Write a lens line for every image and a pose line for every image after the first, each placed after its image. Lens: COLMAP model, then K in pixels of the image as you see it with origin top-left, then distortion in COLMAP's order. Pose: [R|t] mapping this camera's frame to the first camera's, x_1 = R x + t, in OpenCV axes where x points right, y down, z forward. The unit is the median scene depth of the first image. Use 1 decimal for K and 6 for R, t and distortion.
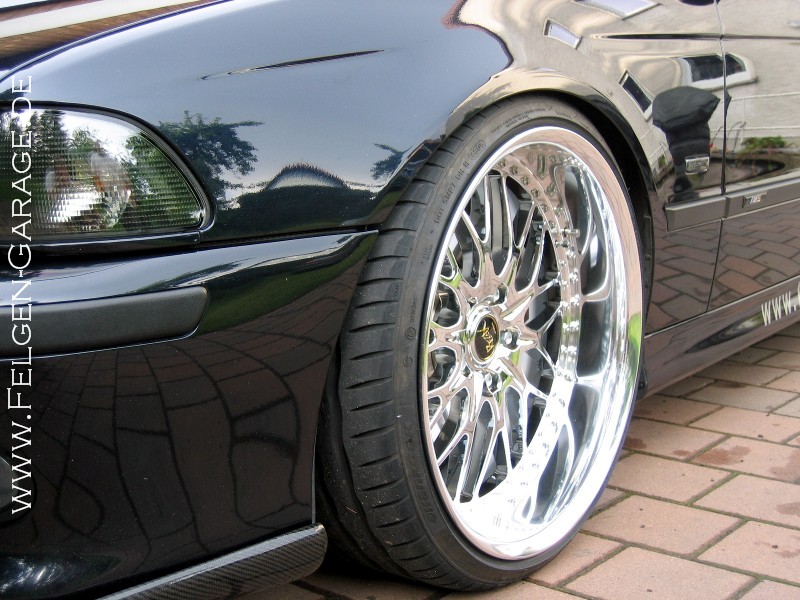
lens RADIAL K [[1247.4, 0, 400.0], [0, 1247.4, 300.0], [0, 0, 1]] dist [-0.050600, -0.028435]
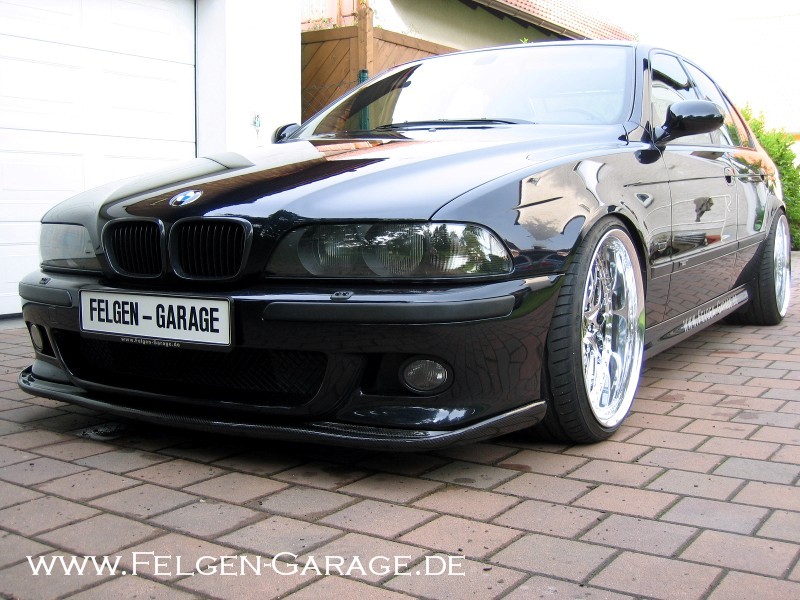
lens RADIAL K [[1003.0, 0, 400.0], [0, 1003.0, 300.0], [0, 0, 1]] dist [-0.120025, 0.016040]
pose [[0.996266, -0.018226, 0.084391, -0.350229], [0.023396, 0.997883, -0.060683, 0.072457], [-0.083106, 0.062431, 0.994583, -0.609757]]
